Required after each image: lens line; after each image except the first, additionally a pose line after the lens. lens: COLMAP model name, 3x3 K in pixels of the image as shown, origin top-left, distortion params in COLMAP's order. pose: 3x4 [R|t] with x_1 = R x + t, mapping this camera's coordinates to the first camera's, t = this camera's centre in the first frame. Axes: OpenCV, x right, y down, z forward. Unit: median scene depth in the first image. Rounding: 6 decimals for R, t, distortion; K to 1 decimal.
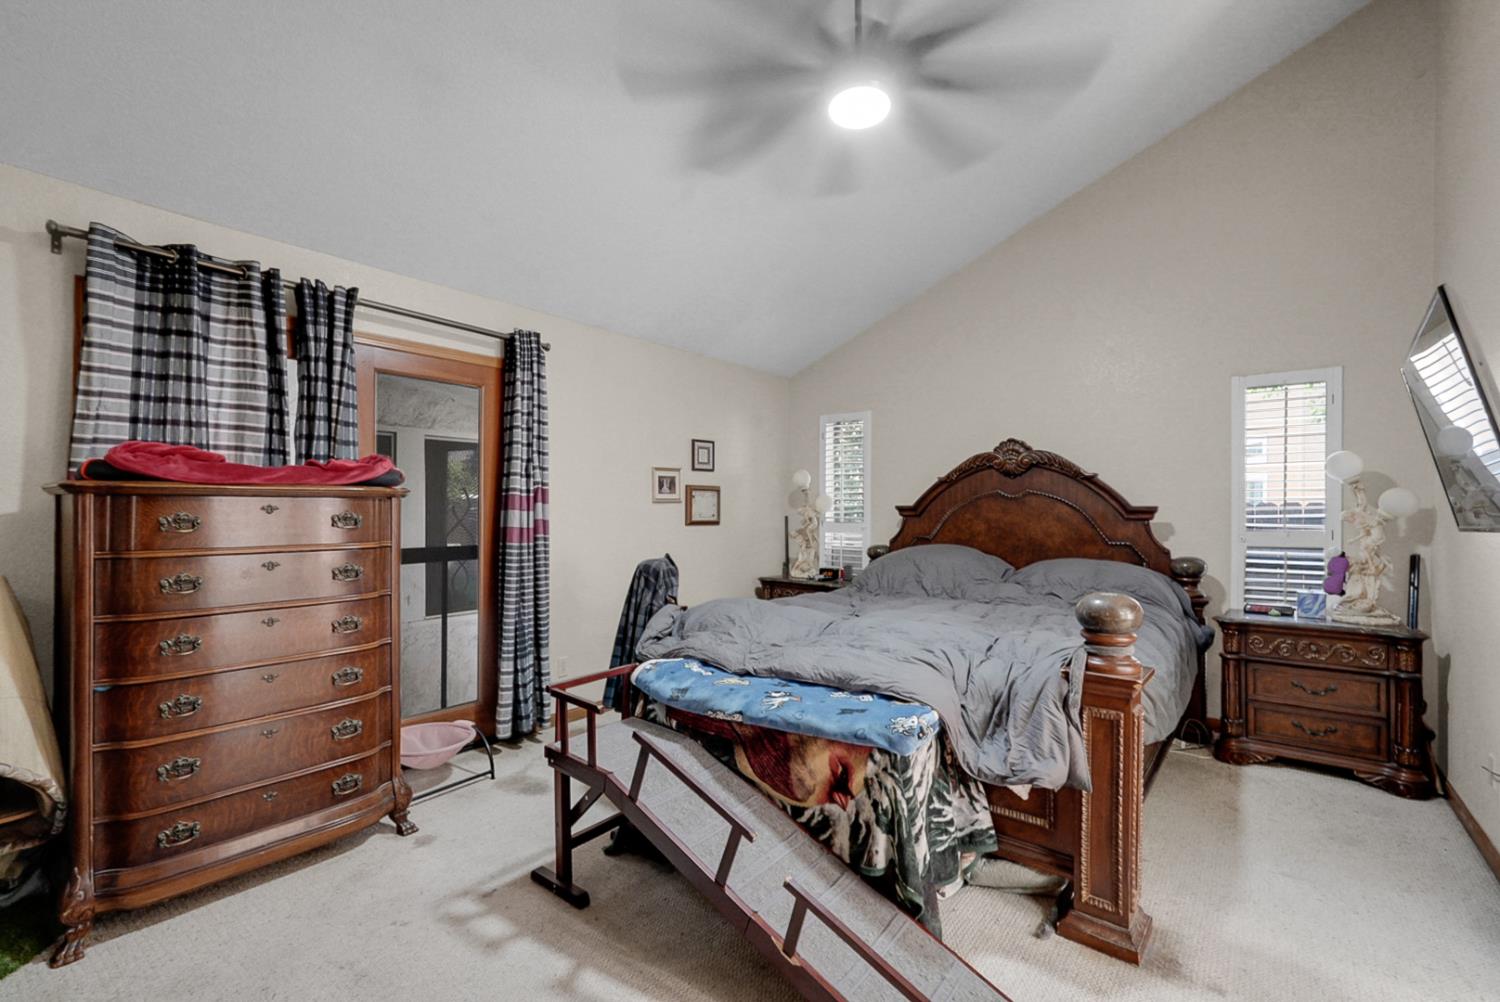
lens RADIAL K [[666.3, 0, 751.5], [0, 666.3, 504.2], [0, 0, 1]] dist [0.001224, 0.000840]
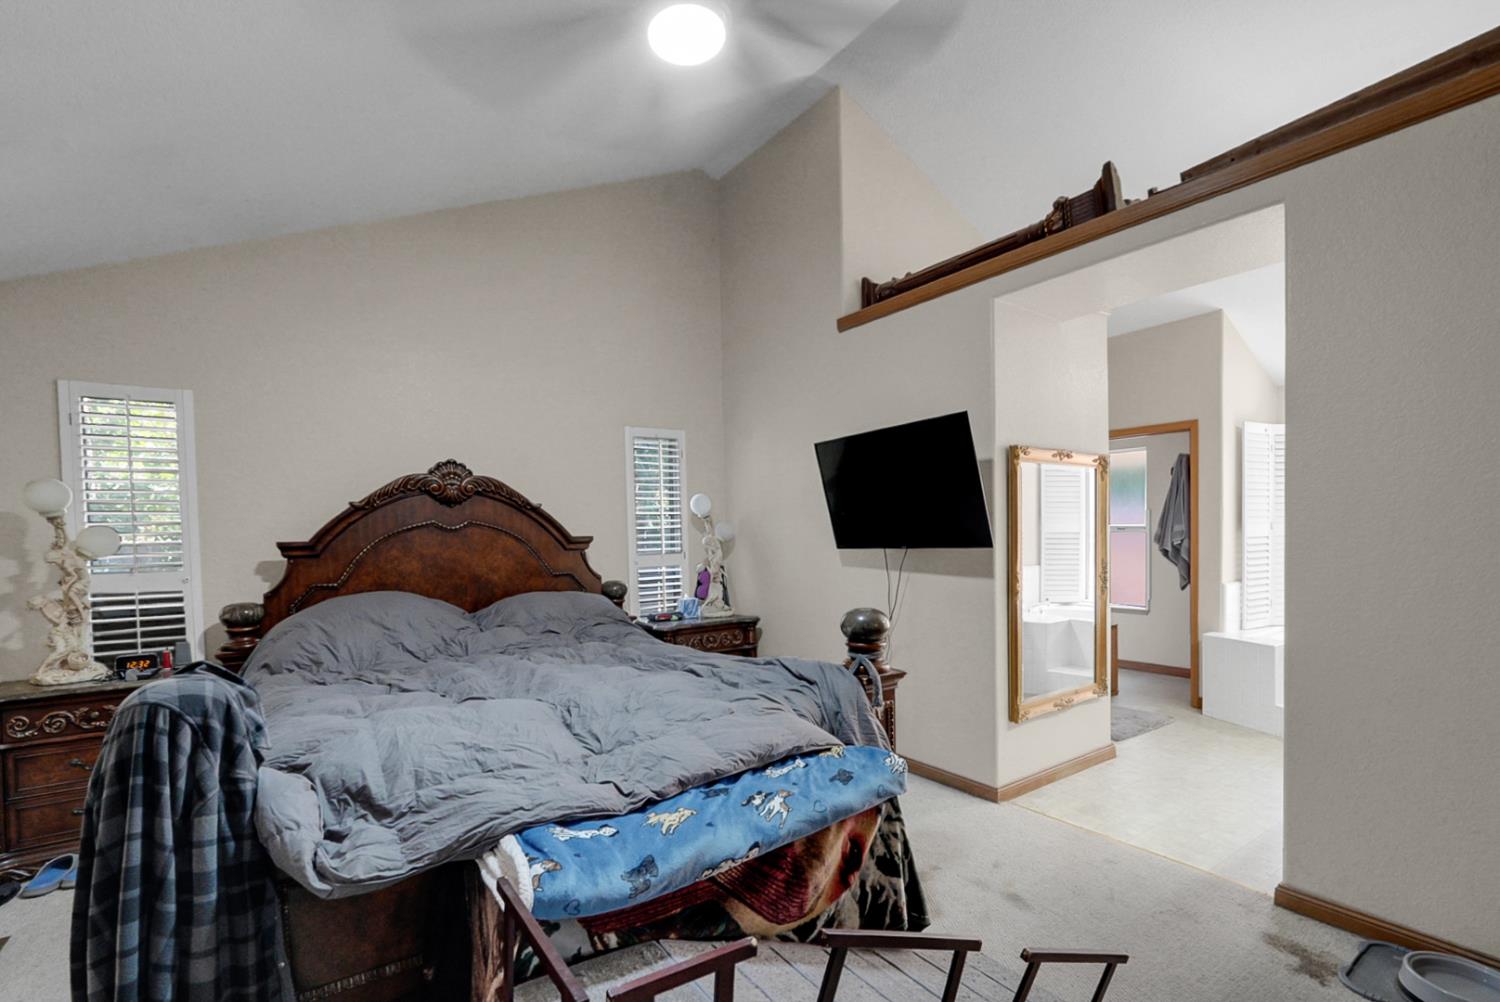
lens RADIAL K [[684.3, 0, 750.0], [0, 684.3, 528.9], [0, 0, 1]] dist [-0.001969, 0.000042]
pose [[0.293848, -0.009113, 0.955809, -0.347133], [0.011271, 0.999918, 0.006068, -0.011640], [-0.955786, 0.008990, 0.293926, 0.391279]]
